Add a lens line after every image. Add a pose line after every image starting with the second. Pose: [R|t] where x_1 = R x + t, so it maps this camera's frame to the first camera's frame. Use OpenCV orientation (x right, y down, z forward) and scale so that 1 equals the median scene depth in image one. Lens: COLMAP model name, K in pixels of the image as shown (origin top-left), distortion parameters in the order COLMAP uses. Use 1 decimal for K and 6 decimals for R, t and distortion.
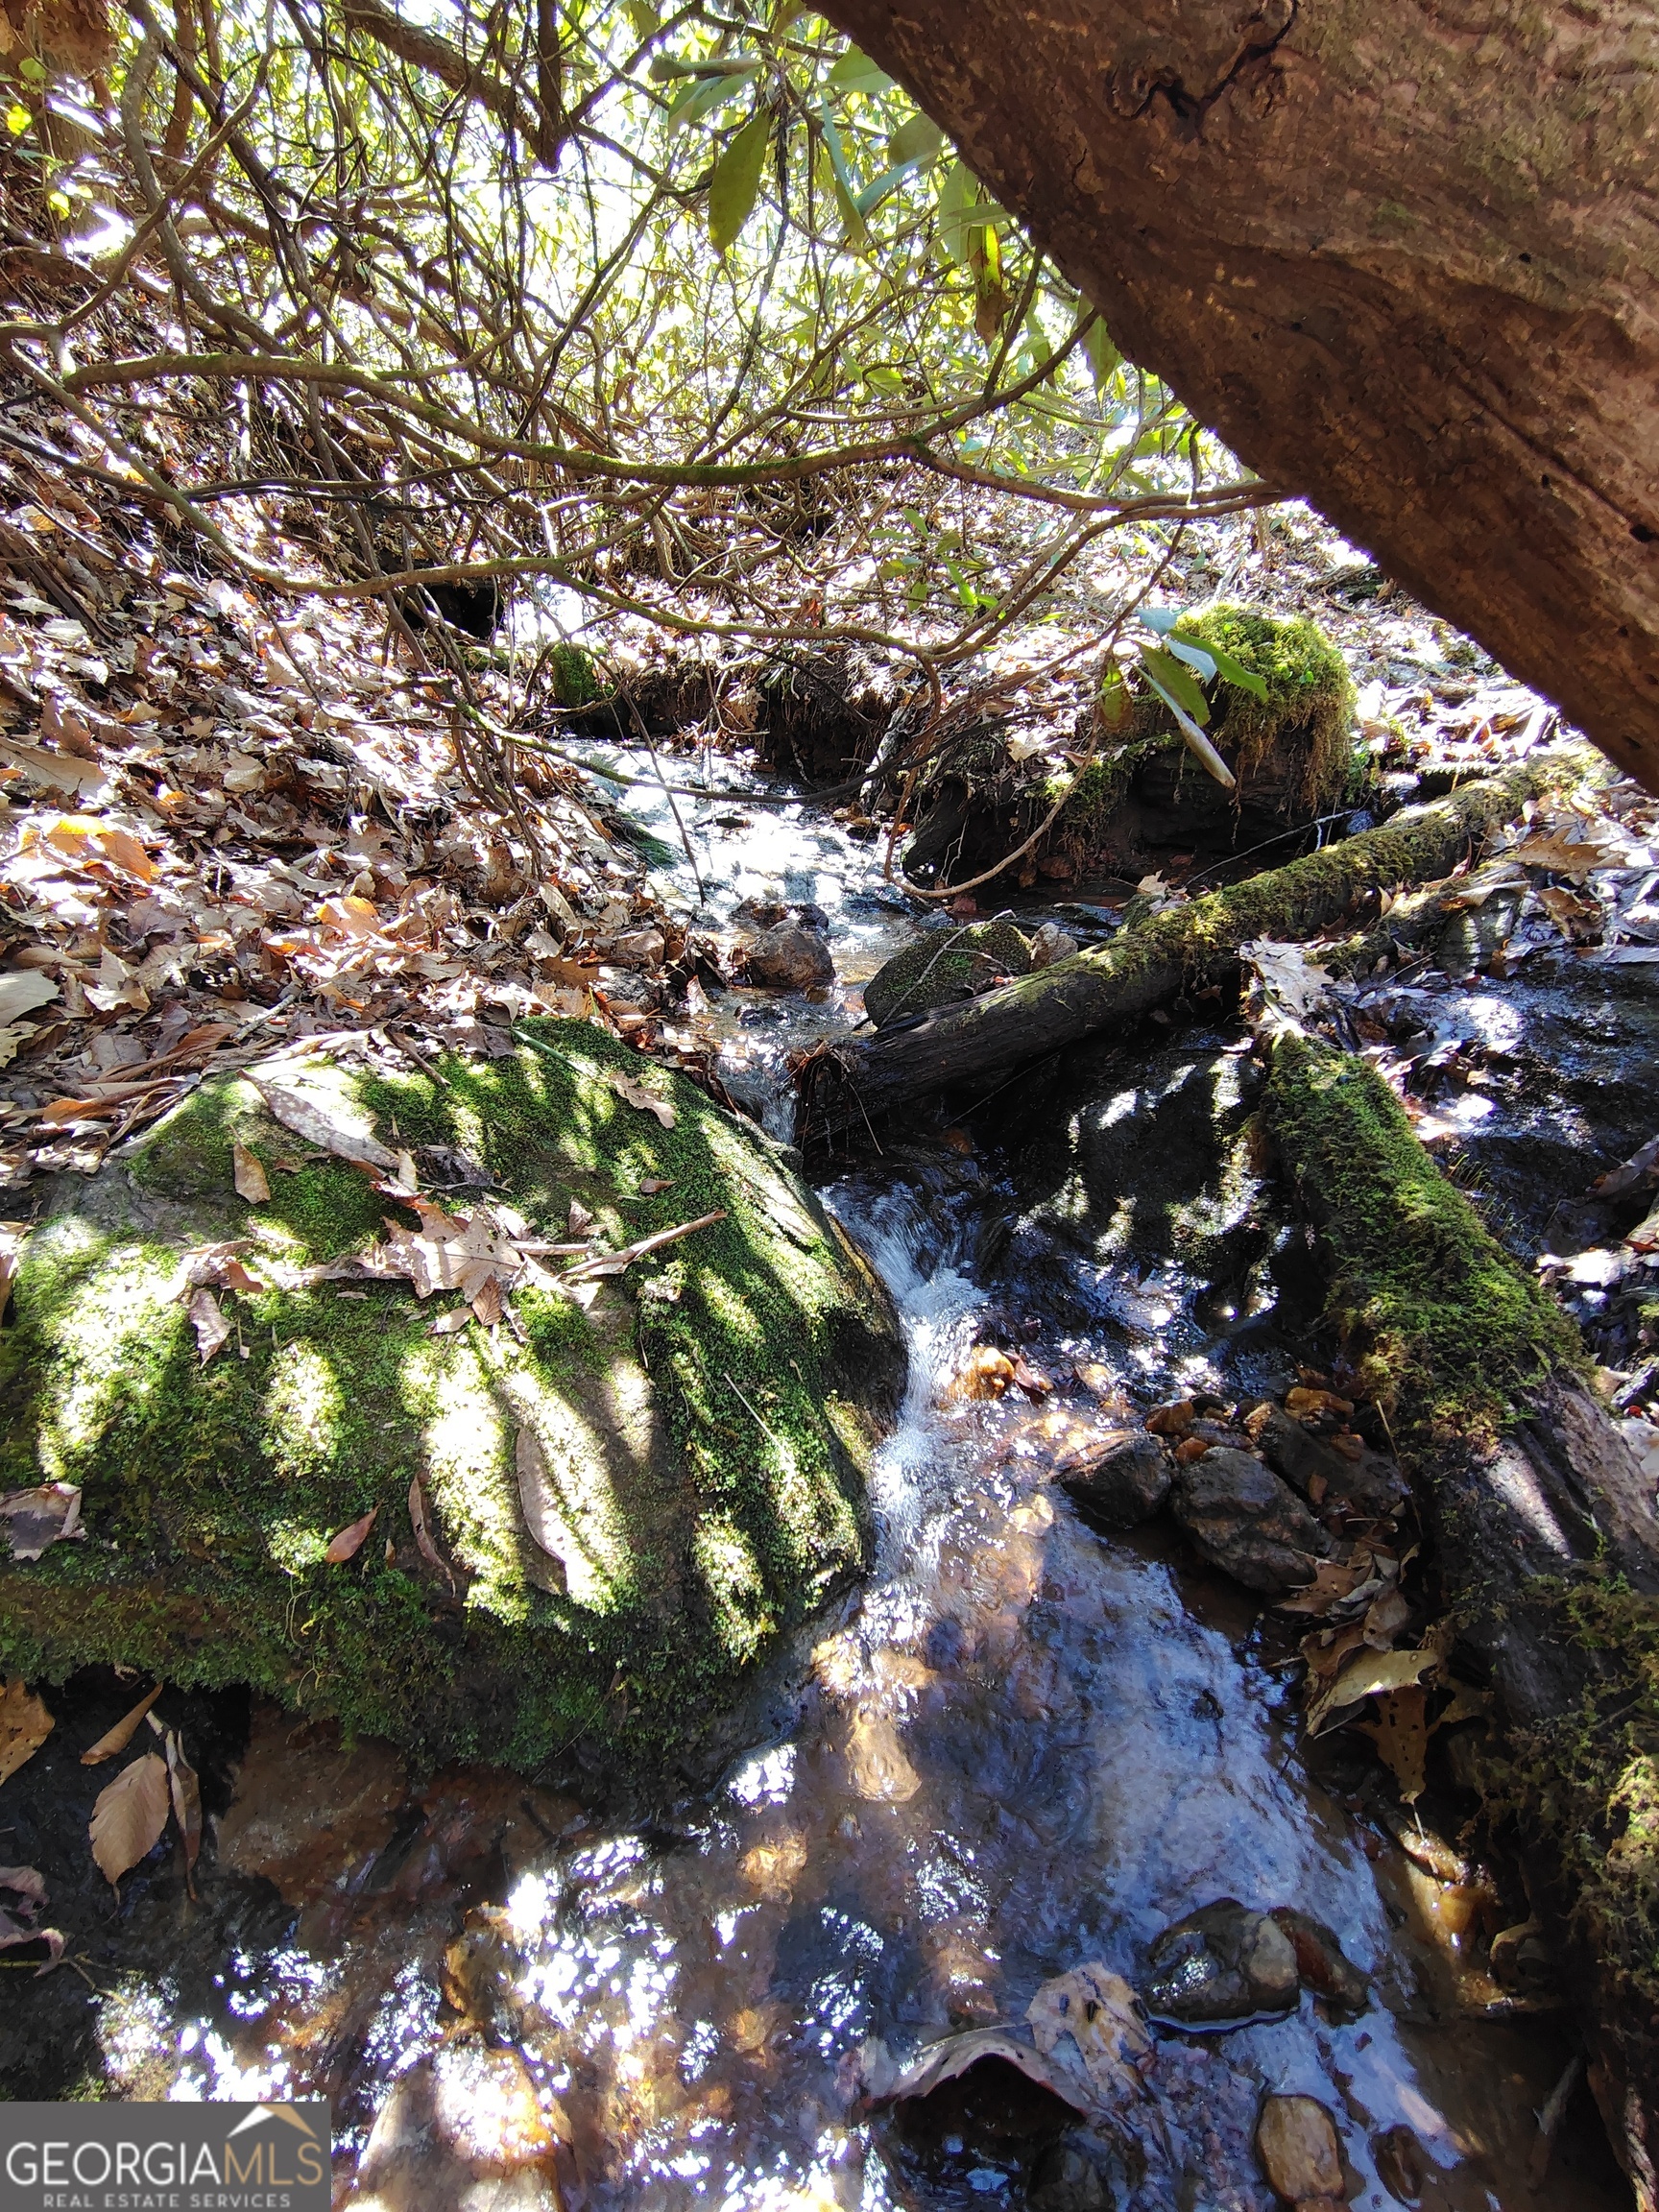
lens RADIAL K [[1024.5, 0, 829.5], [0, 1024.5, 1106.0], [0, 0, 1]] dist [-0.000219, -0.000383]
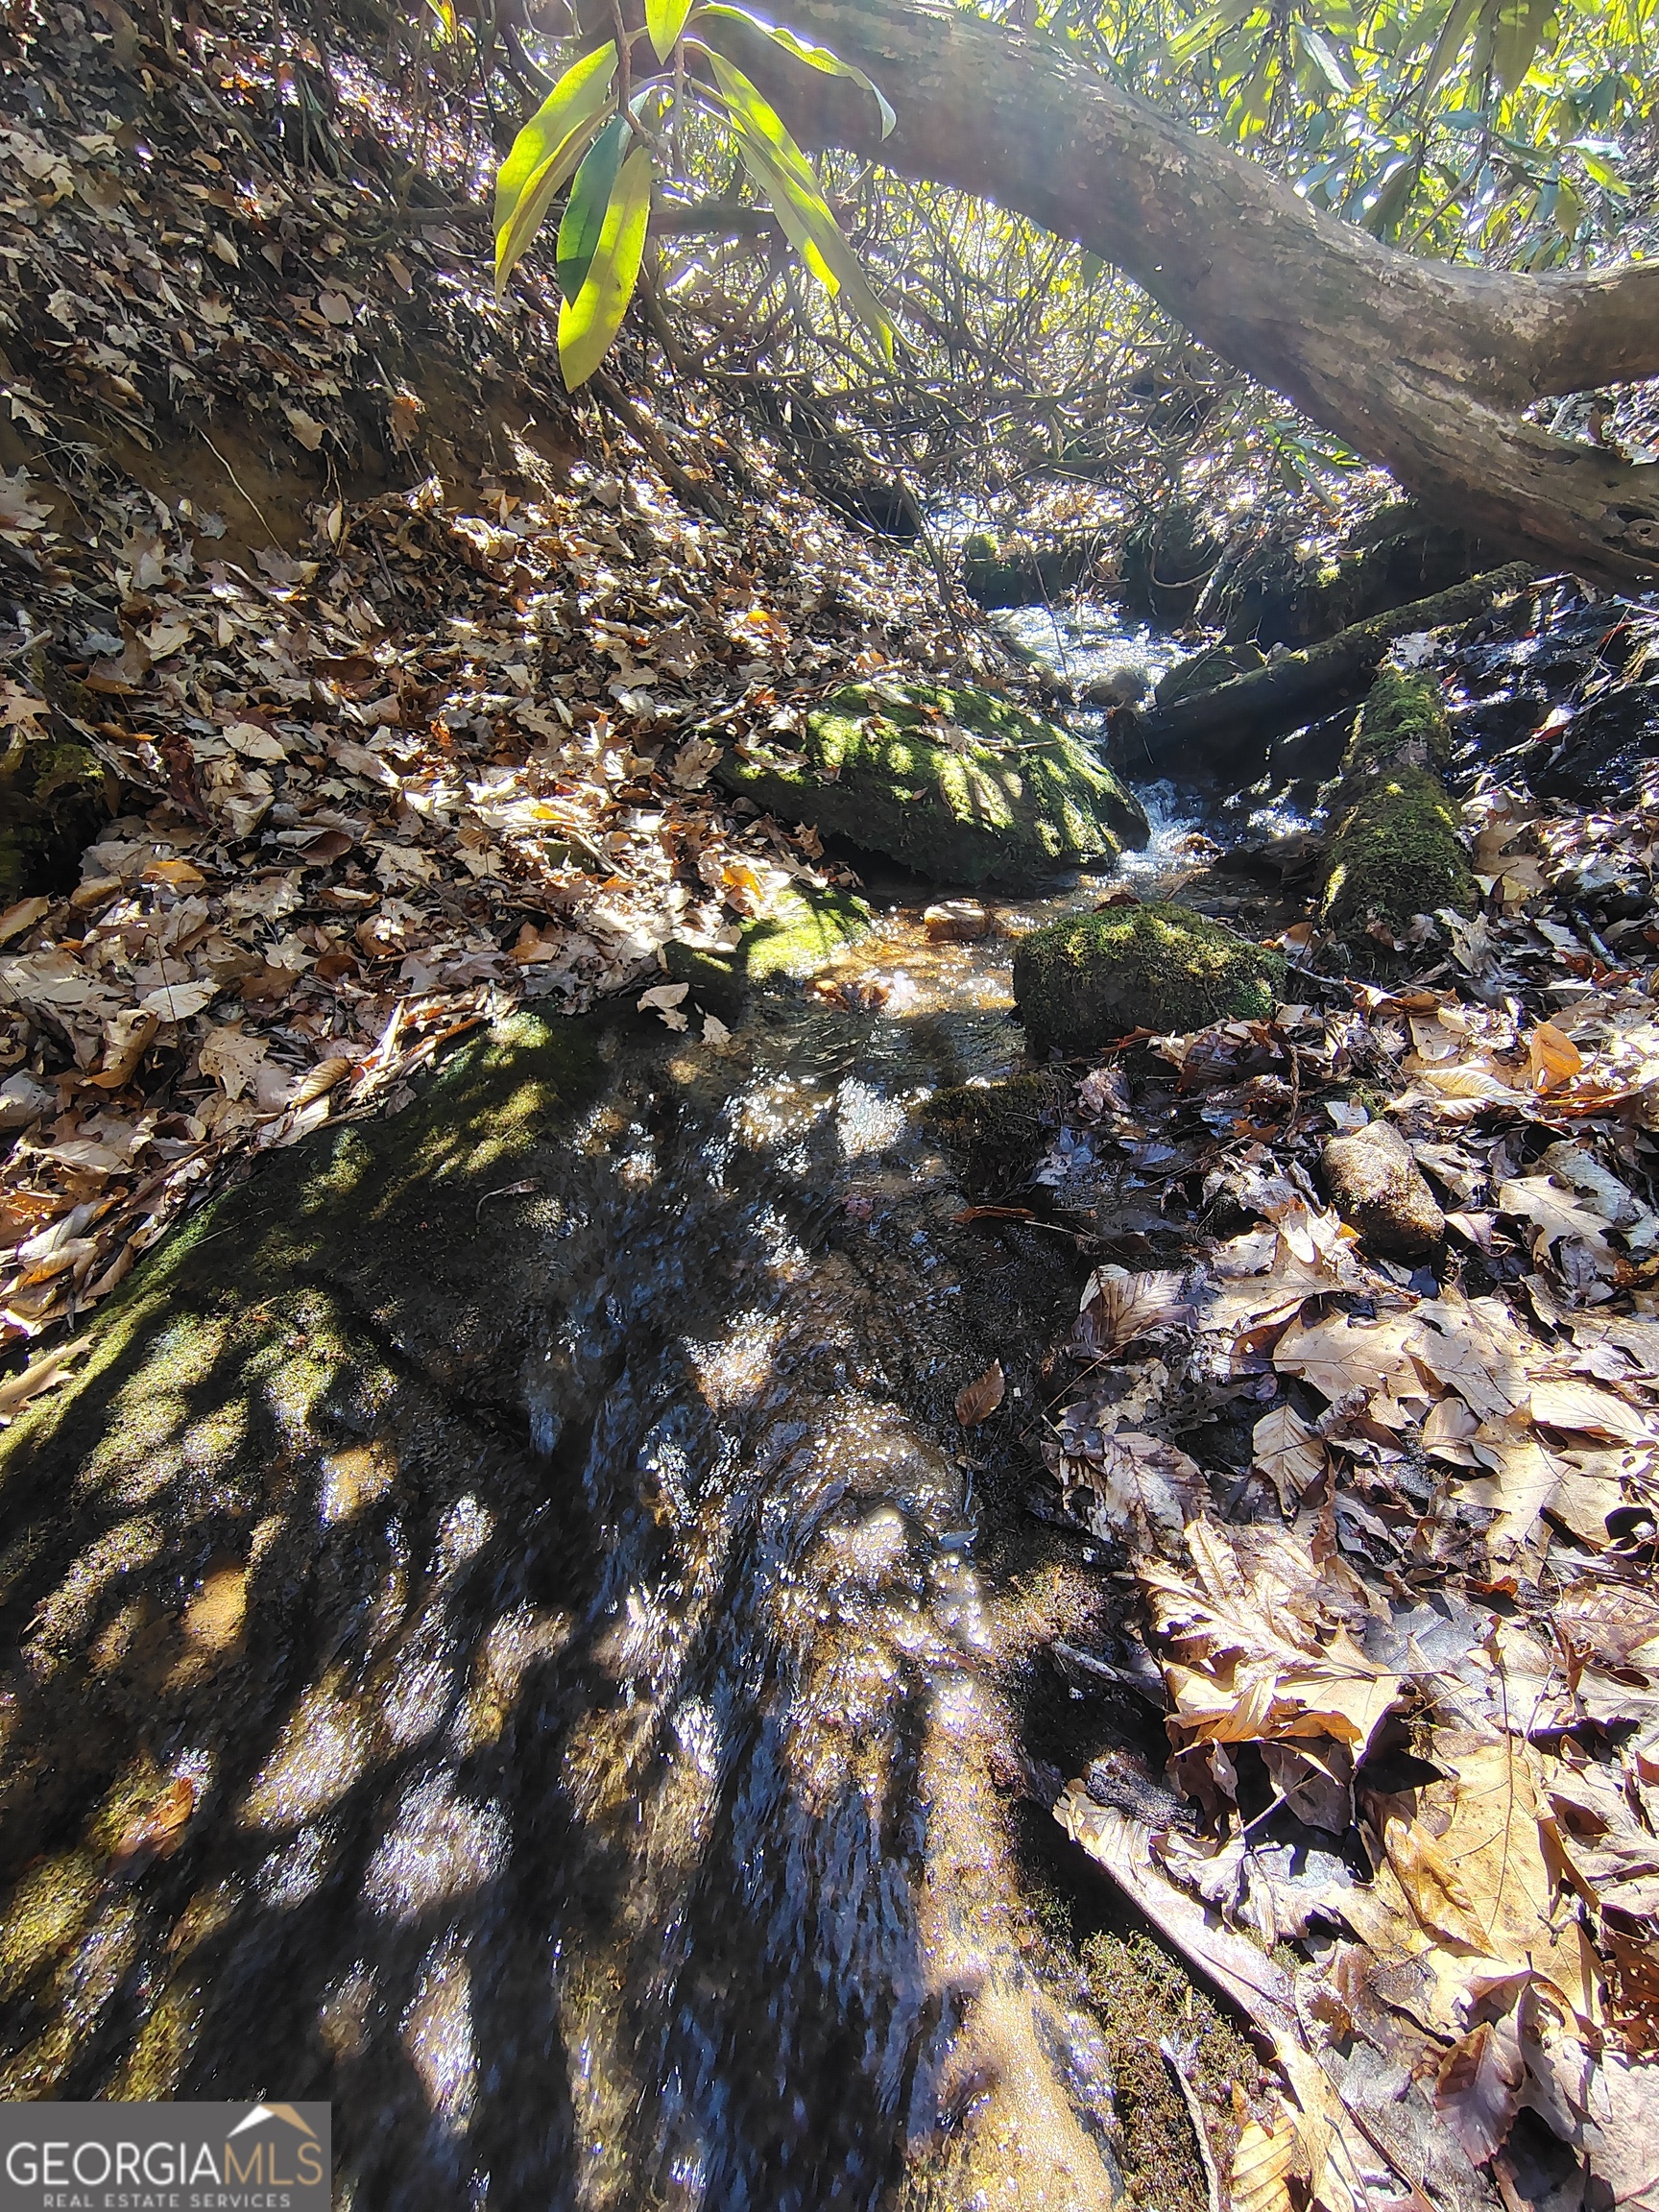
lens RADIAL K [[1024.5, 0, 829.5], [0, 1024.5, 1106.0], [0, 0, 1]] dist [-0.000219, -0.000383]
pose [[0.939070, 0.075561, -0.335317, 0.108818], [-0.054742, 0.995964, 0.071123, 0.354423], [0.339337, -0.048434, 0.939417, -0.597439]]
